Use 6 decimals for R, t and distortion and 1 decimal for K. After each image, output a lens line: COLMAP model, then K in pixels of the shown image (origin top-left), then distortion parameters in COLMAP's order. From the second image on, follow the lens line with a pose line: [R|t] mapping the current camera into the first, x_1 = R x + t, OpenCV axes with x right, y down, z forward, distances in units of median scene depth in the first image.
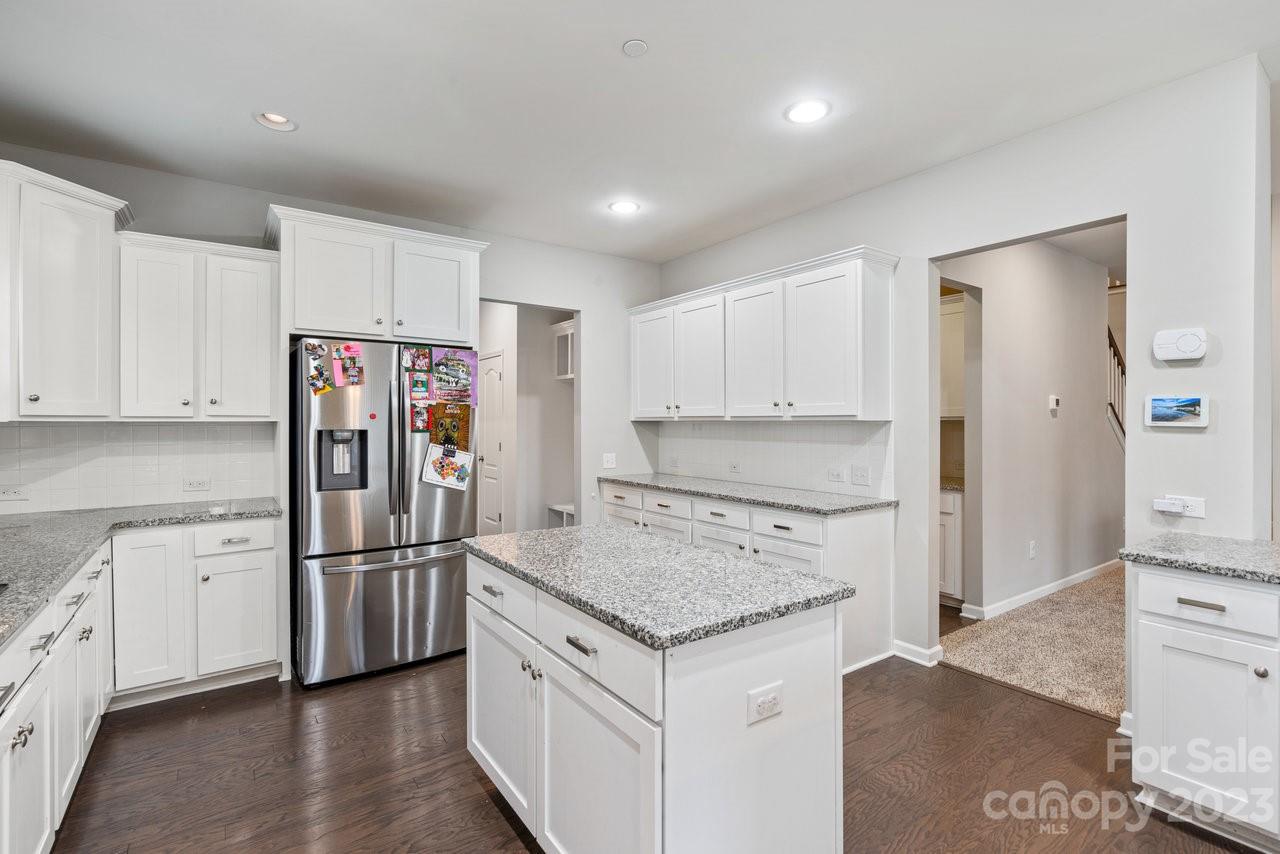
lens RADIAL K [[595.3, 0, 639.2], [0, 595.3, 425.4], [0, 0, 1]] dist [-0.003535, 0.001102]
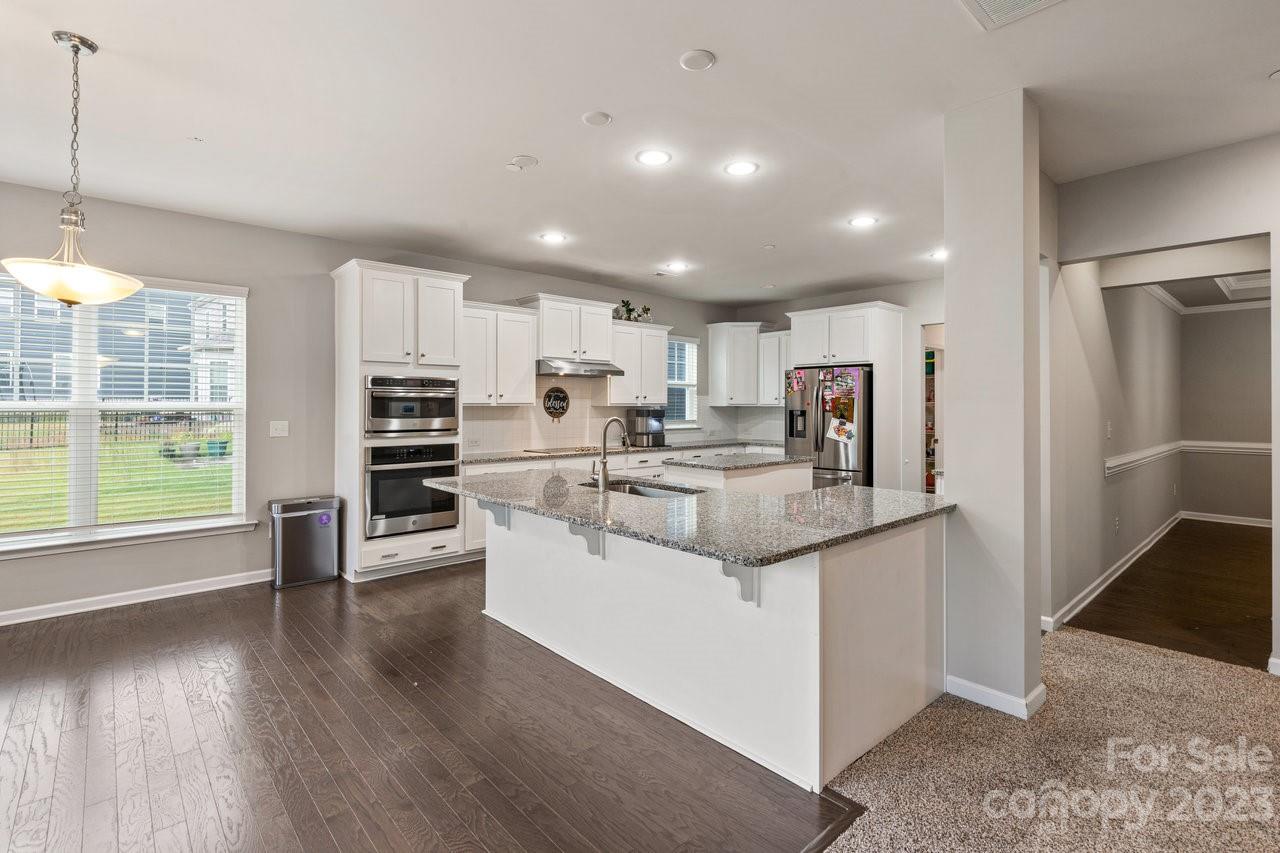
lens RADIAL K [[595.3, 0, 639.5], [0, 595.3, 398.4], [0, 0, 1]] dist [-0.003535, 0.001102]
pose [[0.115606, -0.010779, -0.993237, 1.465439], [-0.011085, 0.999865, -0.012141, -0.002572], [0.993233, 0.012413, 0.115471, 0.146478]]
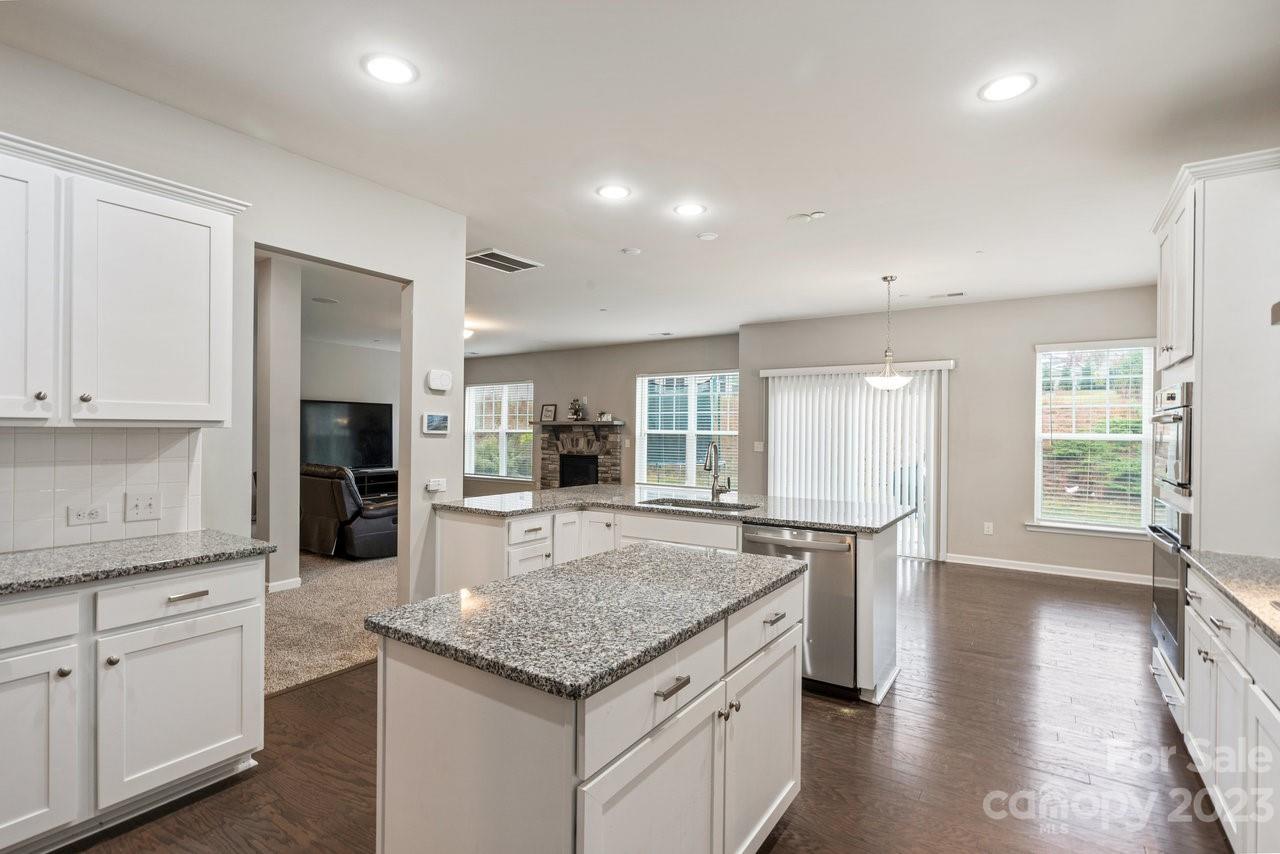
lens RADIAL K [[595.3, 0, 619.2], [0, 595.3, 431.7], [0, 0, 1]] dist [-0.003535, 0.001102]
pose [[-0.329011, -0.004535, 0.944315, -0.499114], [-0.001160, 0.999990, 0.004398, -0.007191], [-0.944325, 0.000352, -0.329013, 0.763082]]
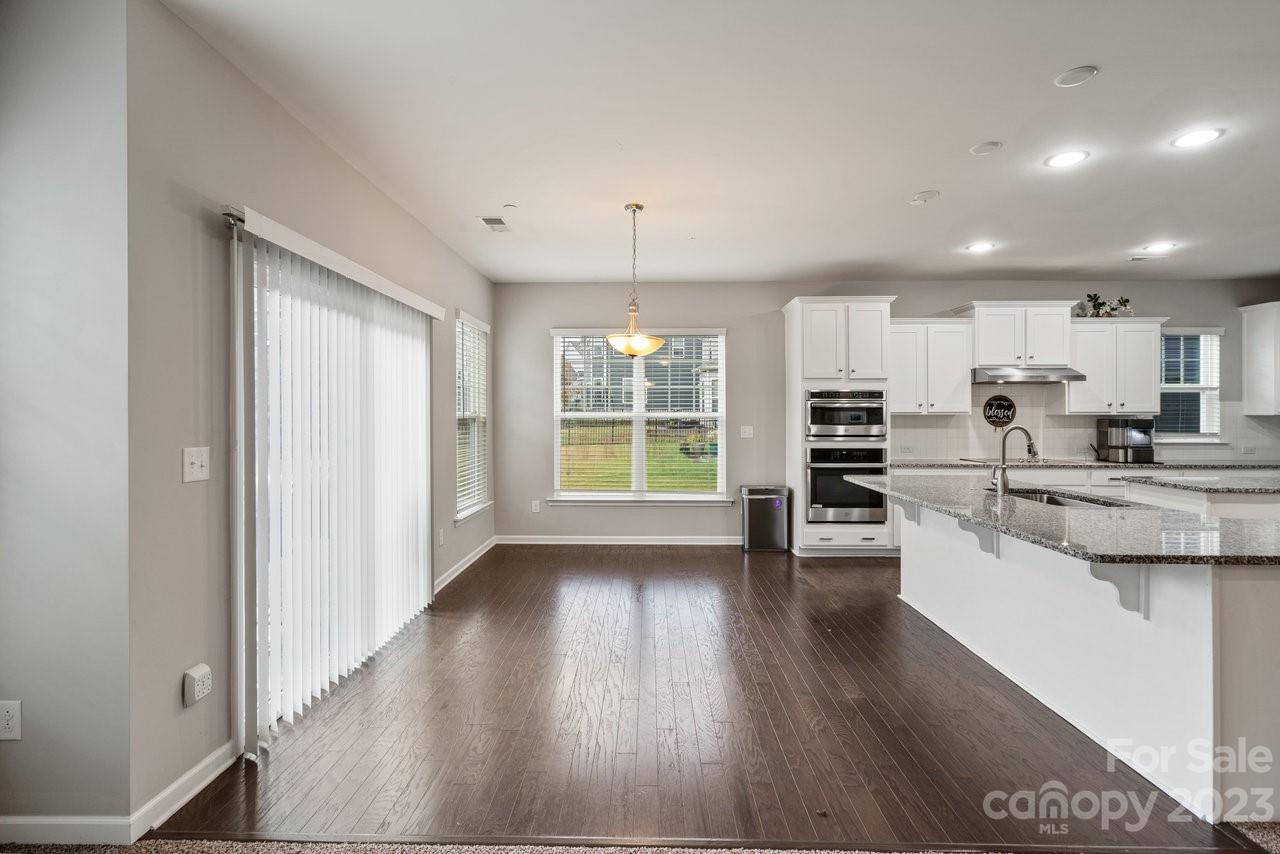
lens RADIAL K [[595.3, 0, 635.9], [0, 595.3, 414.0], [0, 0, 1]] dist [-0.003535, 0.001102]
pose [[-0.597622, -0.000145, -0.801778, 1.672226], [-0.007838, 0.999953, 0.005661, -0.002870], [0.801740, 0.009668, -0.597595, 0.297026]]
